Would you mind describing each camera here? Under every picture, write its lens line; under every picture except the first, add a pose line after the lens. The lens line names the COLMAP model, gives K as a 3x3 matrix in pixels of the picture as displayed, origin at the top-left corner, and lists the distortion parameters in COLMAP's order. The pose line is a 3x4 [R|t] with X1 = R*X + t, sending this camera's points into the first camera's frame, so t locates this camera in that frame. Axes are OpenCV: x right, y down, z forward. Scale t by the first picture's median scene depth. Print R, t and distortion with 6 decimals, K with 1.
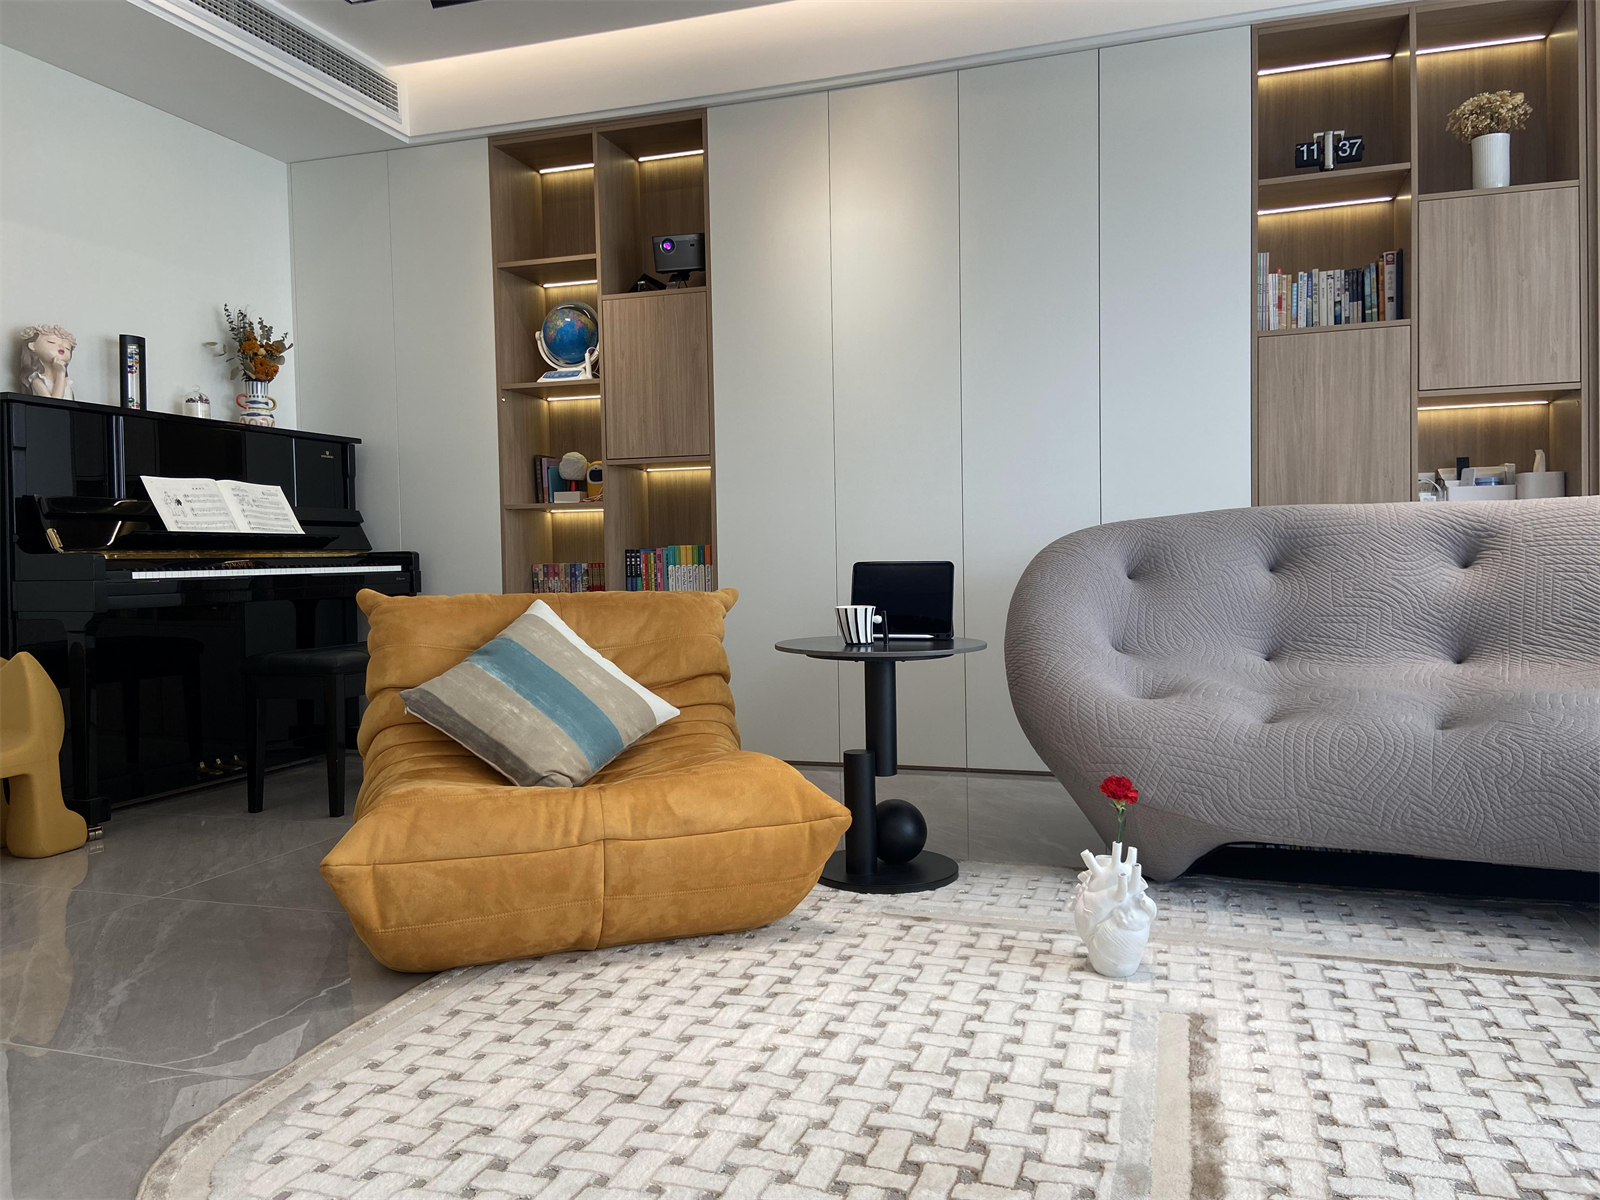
lens RADIAL K [[1208.2, 0, 794.2], [0, 1208.2, 587.6], [0, 0, 1]] dist [0.089699, -0.100268]
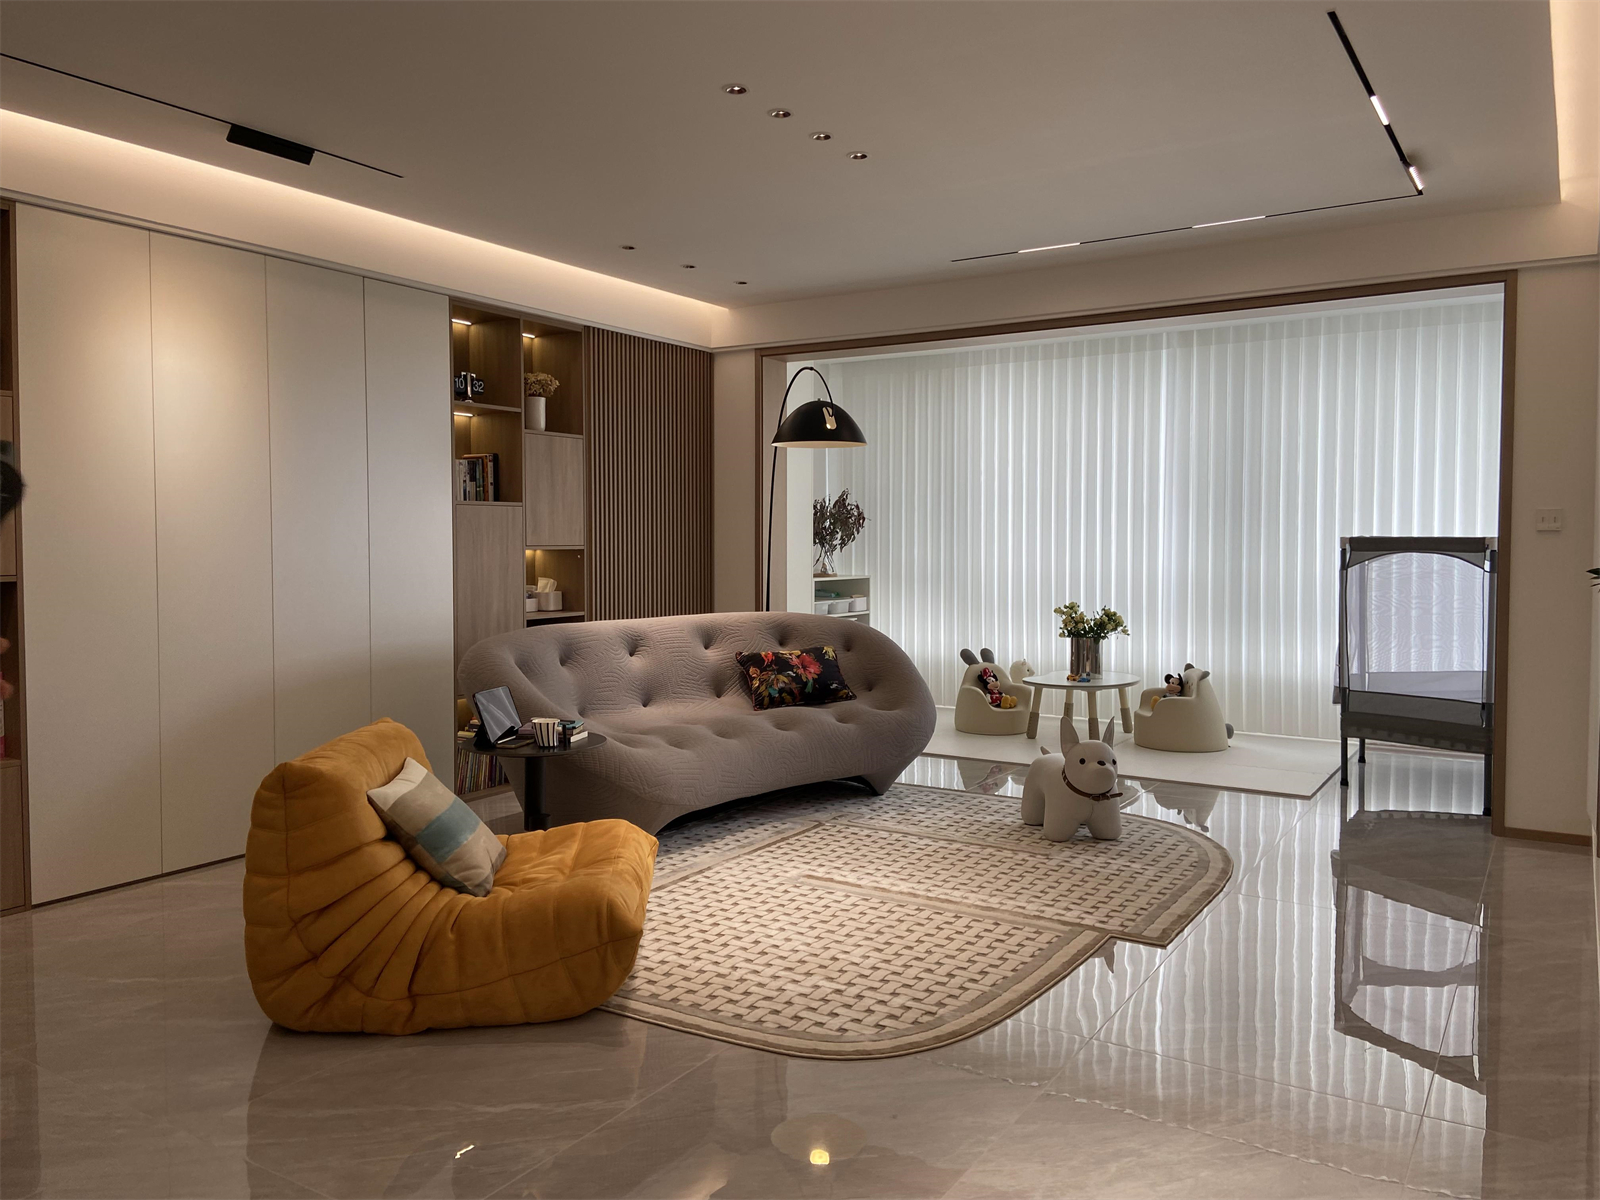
lens RADIAL K [[1176.4, 0, 819.1], [0, 1176.4, 594.1], [0, 0, 1]] dist [0.008889, -0.035005]
pose [[0.225400, -0.024764, 0.973952, -0.815338], [0.025216, 0.999490, 0.019578, -0.098989], [-0.973940, 0.020146, 0.225910, 0.217725]]
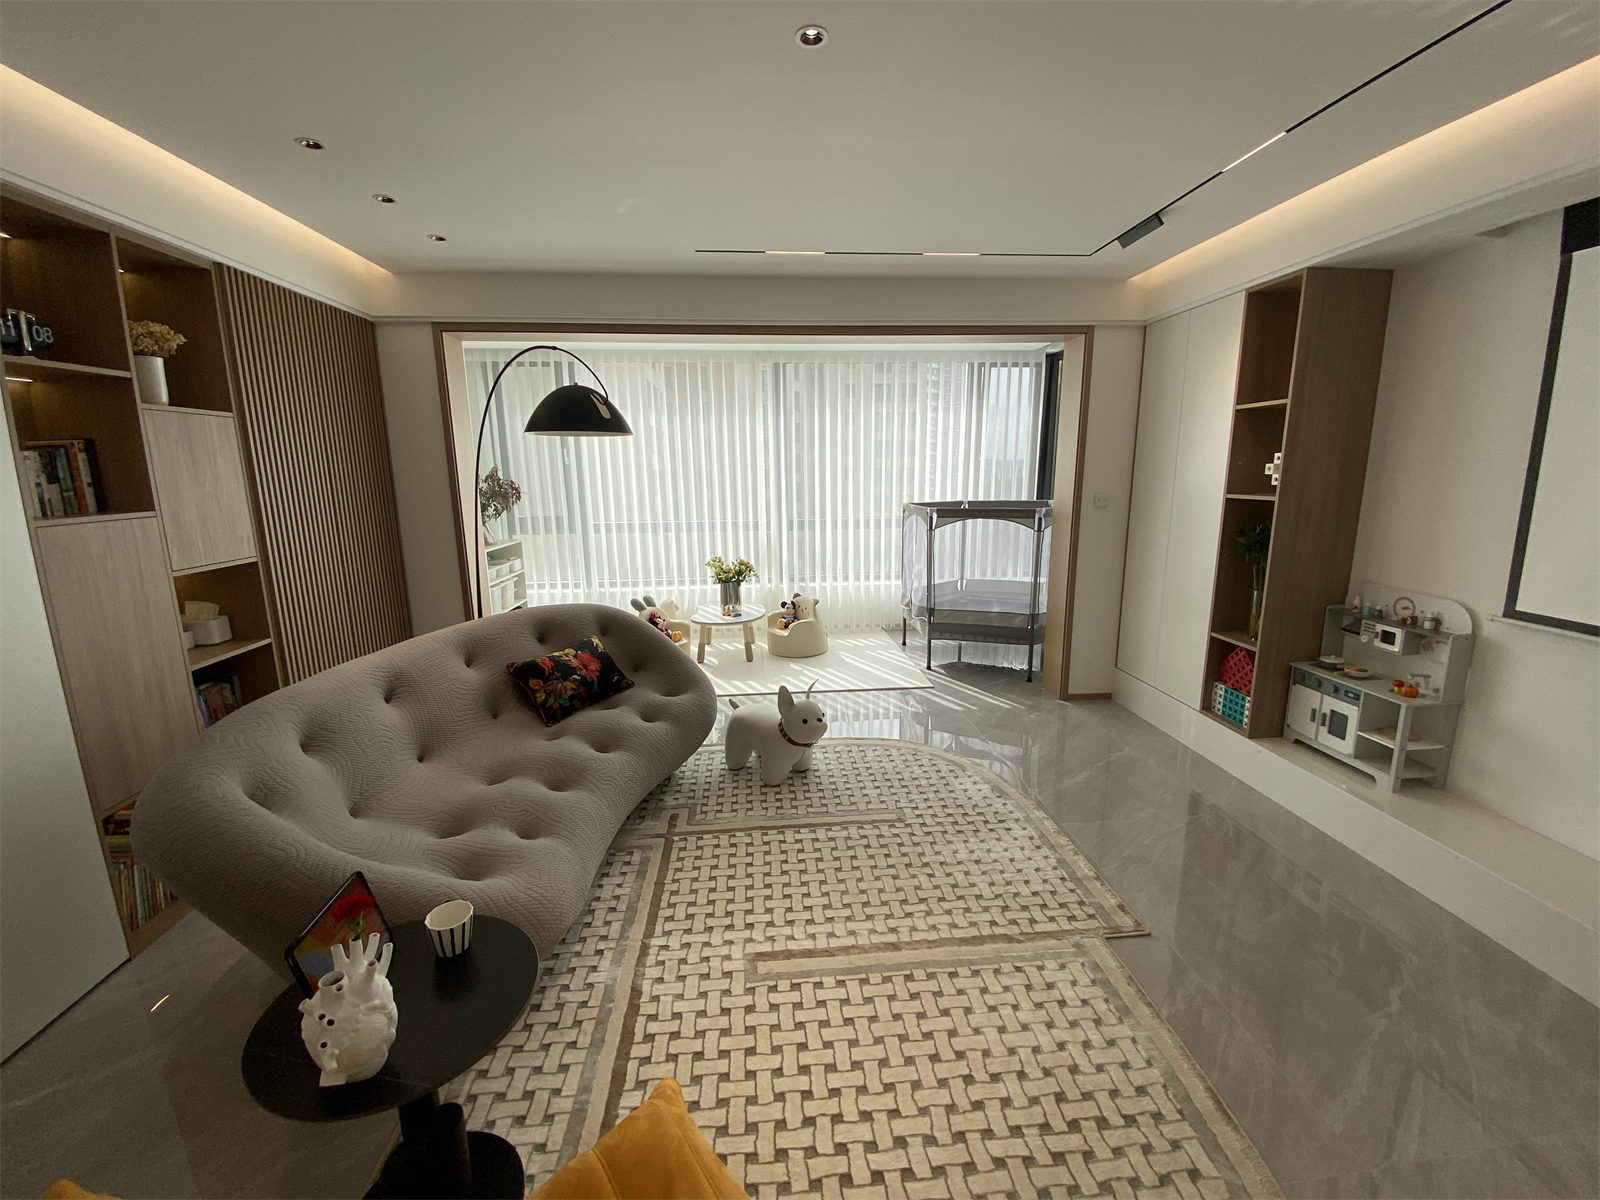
lens RADIAL K [[648.6, 0, 800.0], [0, 648.6, 600.0], [0, 0, 1]] dist [0.020408, -0.020177]
pose [[-0.384806, -0.151655, 0.910453, -0.257519], [0.052039, 0.981276, 0.185446, -0.186072], [-0.921529, 0.118740, -0.369709, 0.577572]]
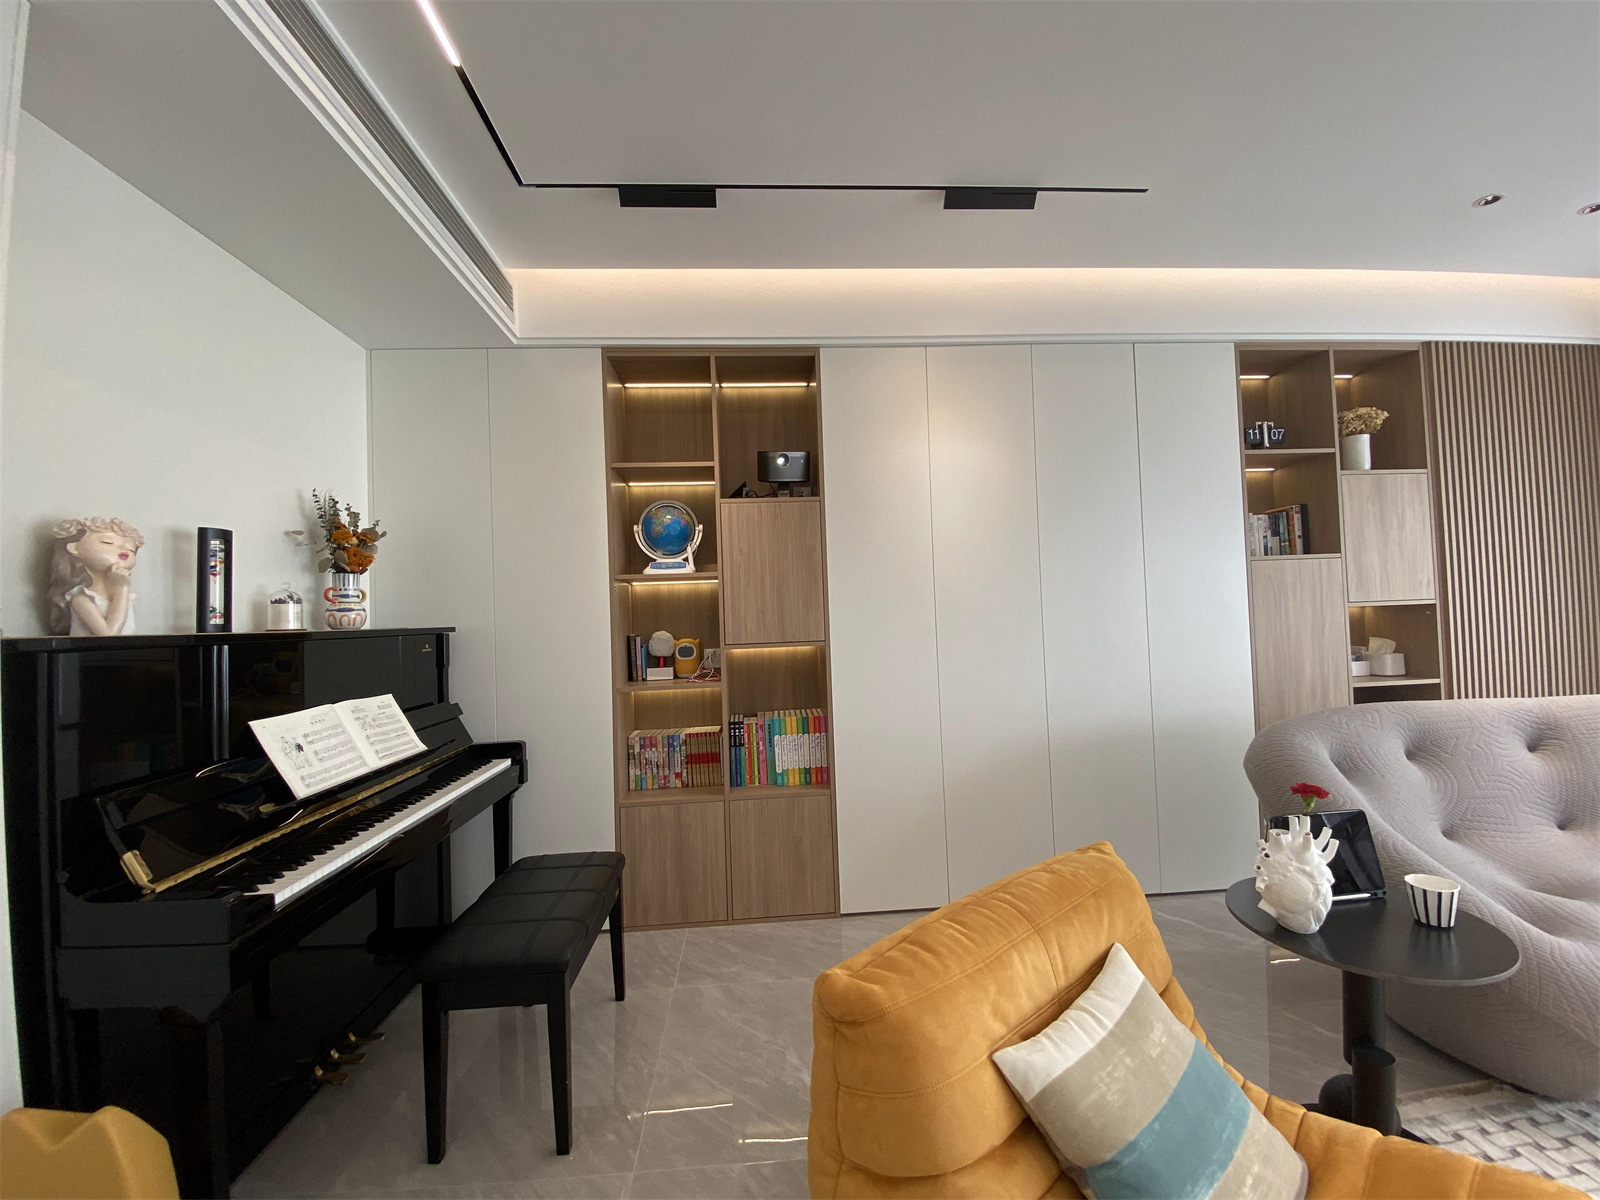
lens RADIAL K [[648.6, 0, 800.0], [0, 648.6, 600.0], [0, 0, 1]] dist [0.020408, -0.020177]
pose [[0.924504, -0.006244, 0.381121, -0.334191], [0.030298, 0.997906, -0.057147, -0.117814], [-0.379966, 0.064379, 0.922757, 0.454244]]
